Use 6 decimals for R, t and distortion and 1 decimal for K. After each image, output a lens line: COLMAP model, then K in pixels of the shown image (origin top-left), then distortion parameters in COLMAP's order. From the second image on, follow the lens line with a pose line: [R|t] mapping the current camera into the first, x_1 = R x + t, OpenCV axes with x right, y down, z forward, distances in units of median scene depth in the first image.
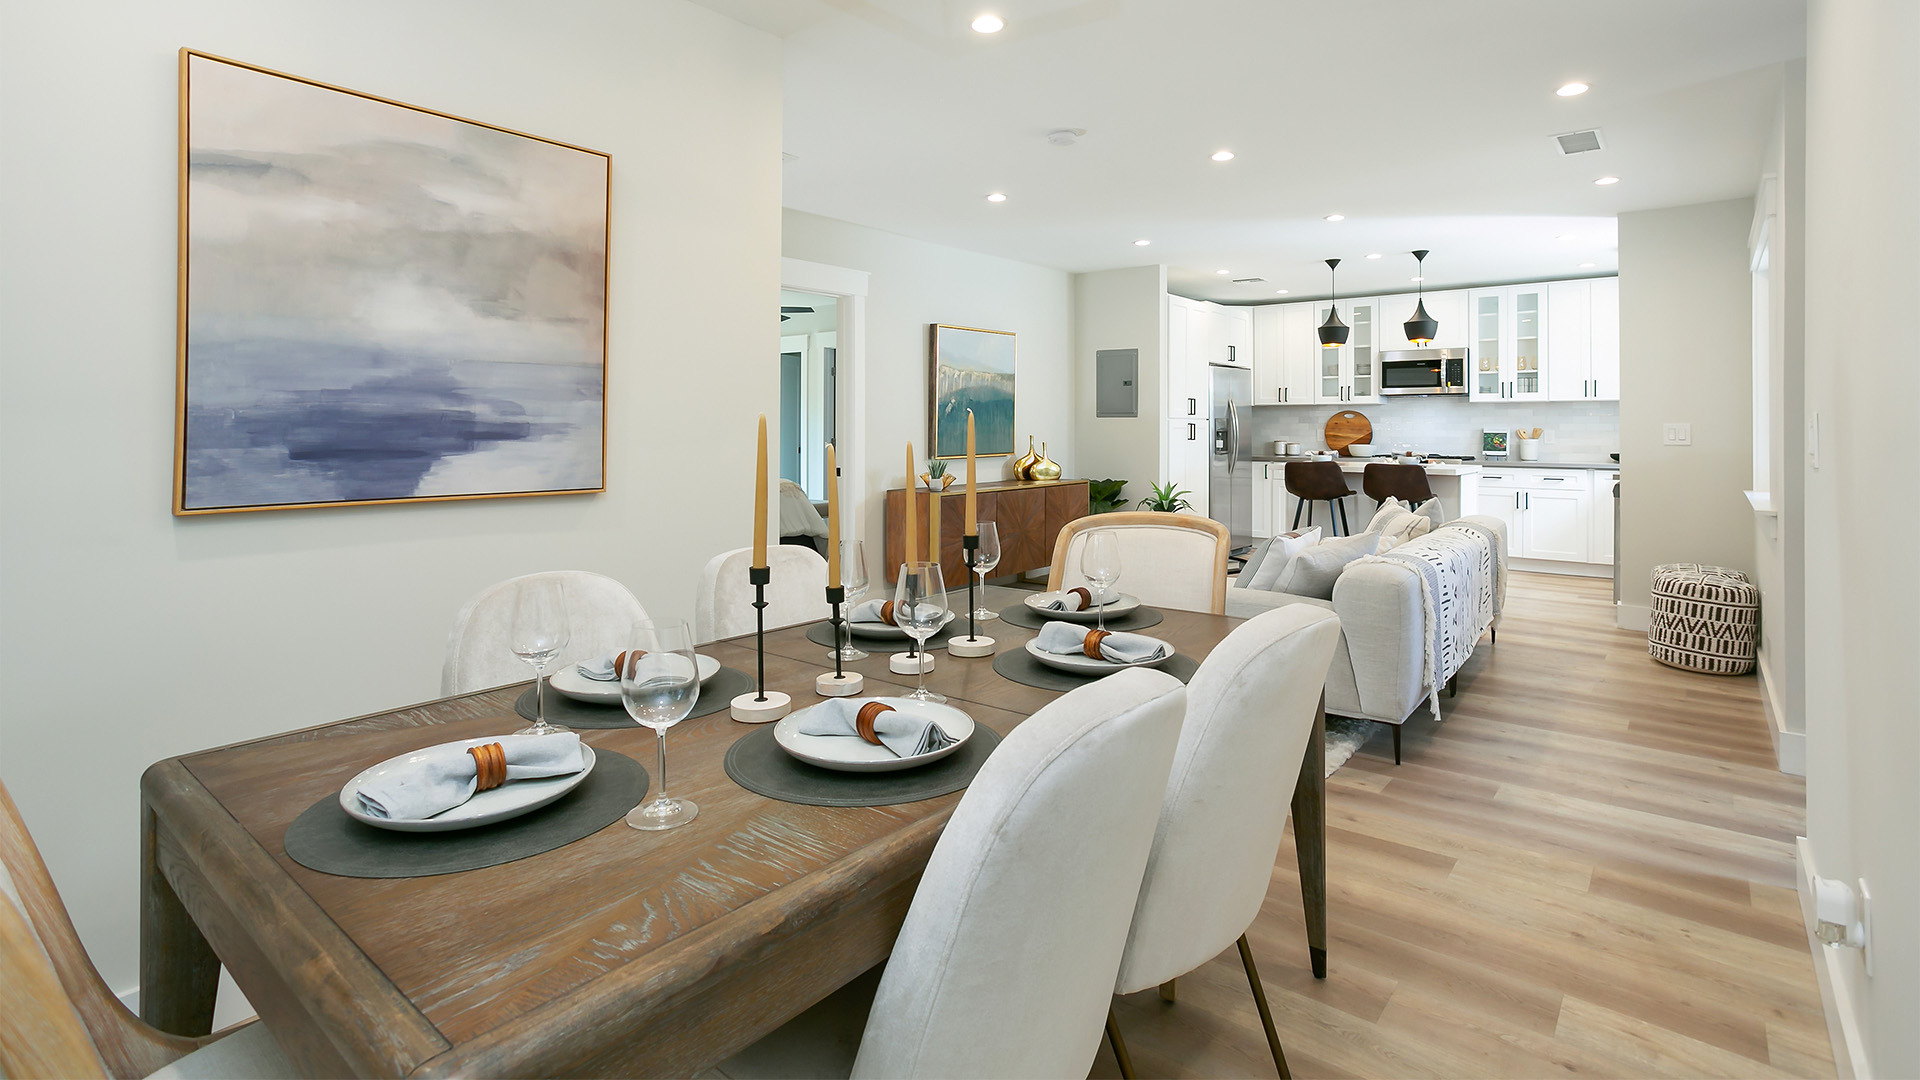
lens RADIAL K [[935.1, 0, 969.2], [0, 935.1, 423.6], [0, 0, 1]] dist [-0.012783, 0.002399]
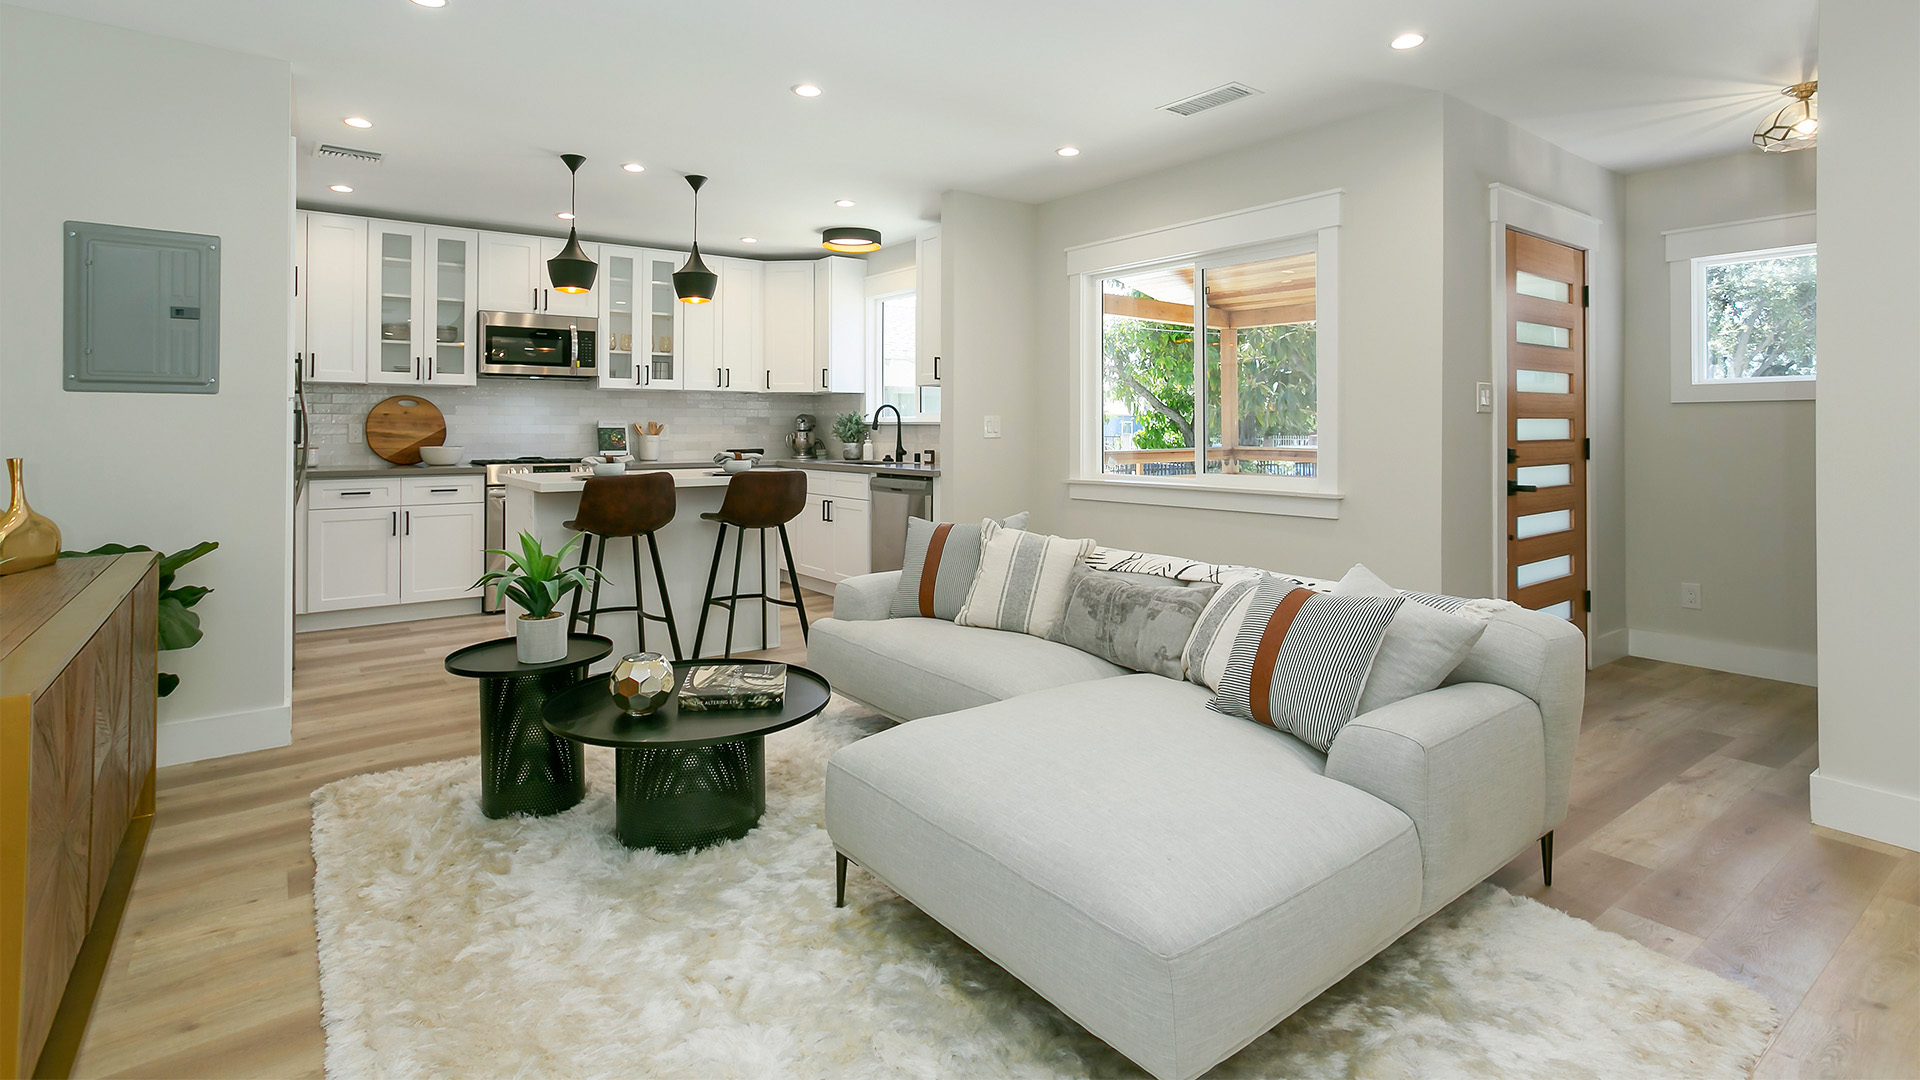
lens RADIAL K [[935.1, 0, 950.2], [0, 935.1, 415.1], [0, 0, 1]] dist [-0.012783, 0.002399]
pose [[0.269026, 0.010286, 0.963078, -0.141205], [-0.003595, 0.999947, -0.009675, 0.005983], [-0.963126, -0.000859, 0.269049, 0.536085]]
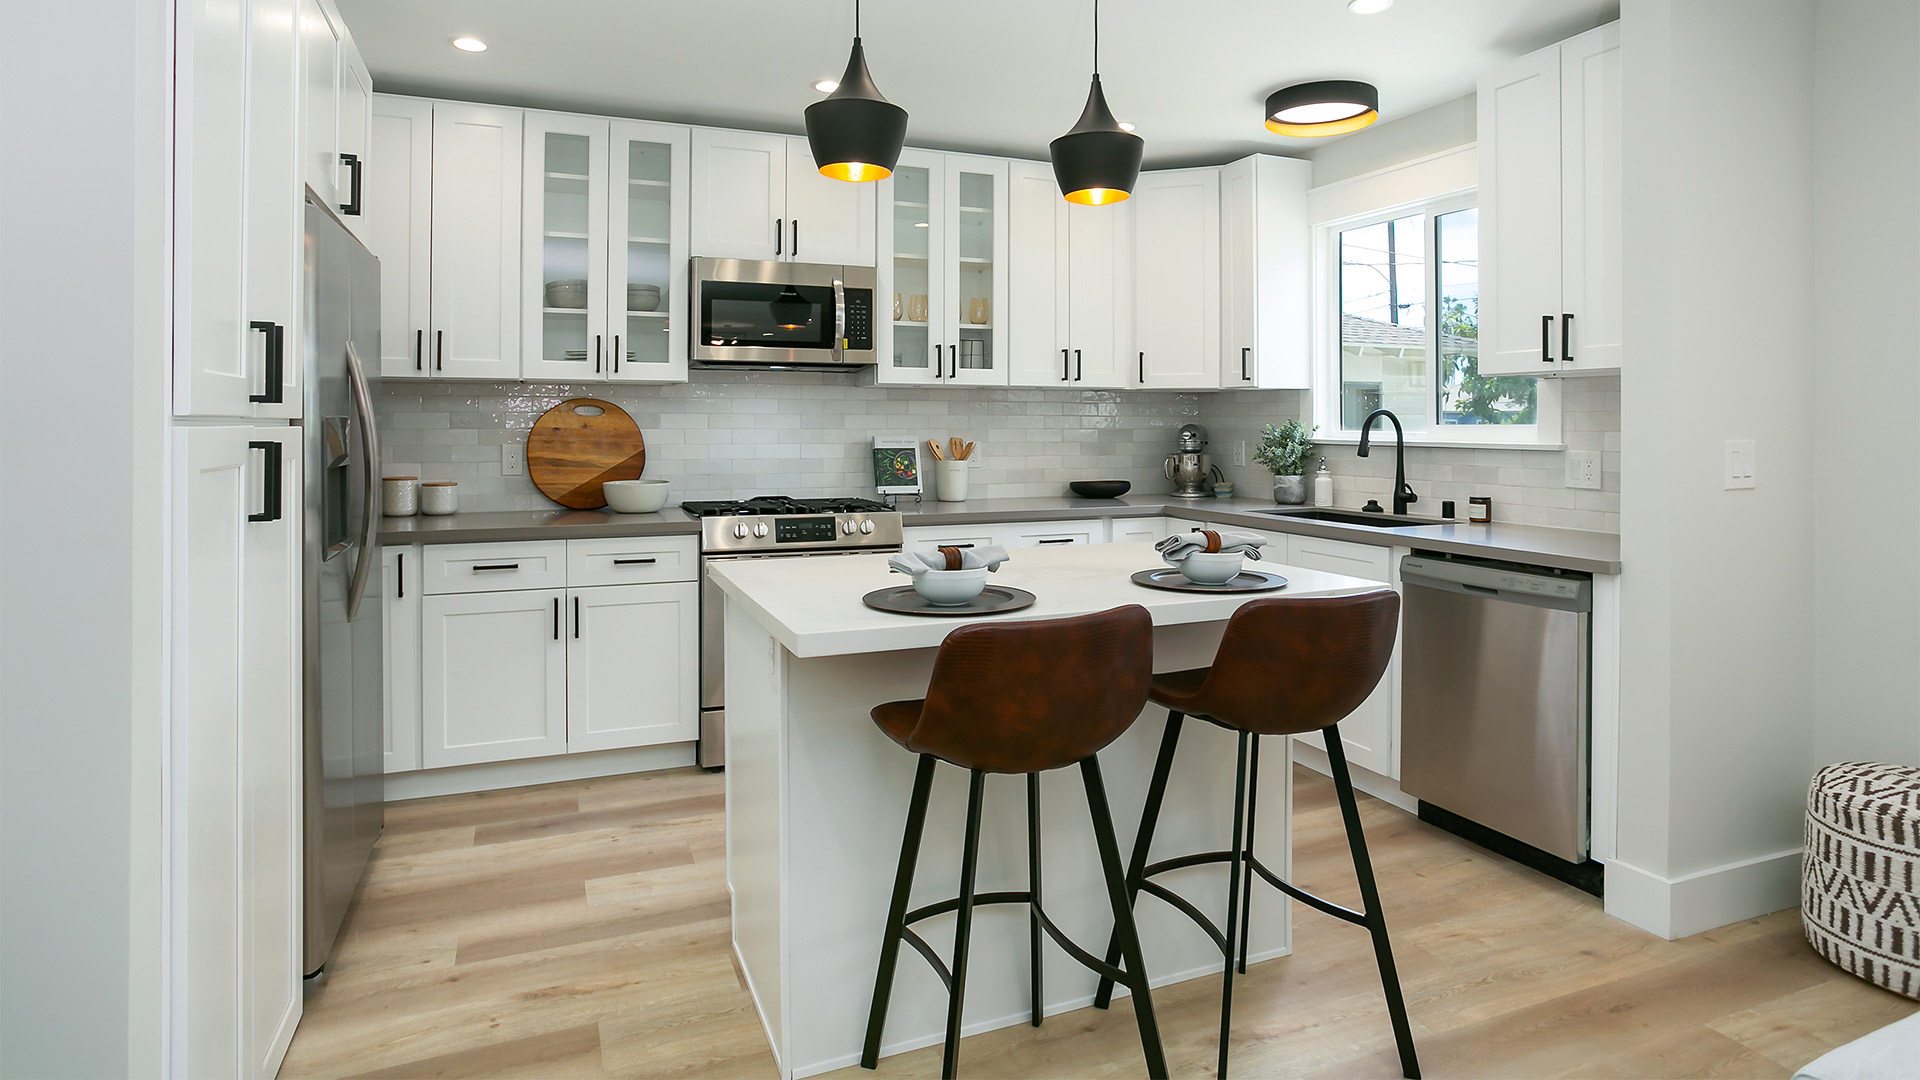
lens RADIAL K [[1032.4, 0, 967.2], [0, 1032.4, 414.8], [0, 0, 1]] dist [-0.024730, 0.003031]
pose [[0.486290, 0.006252, 0.873775, 0.111870], [-0.003558, 0.999980, -0.005176, -0.005614], [-0.873790, -0.000592, 0.486303, 0.747328]]
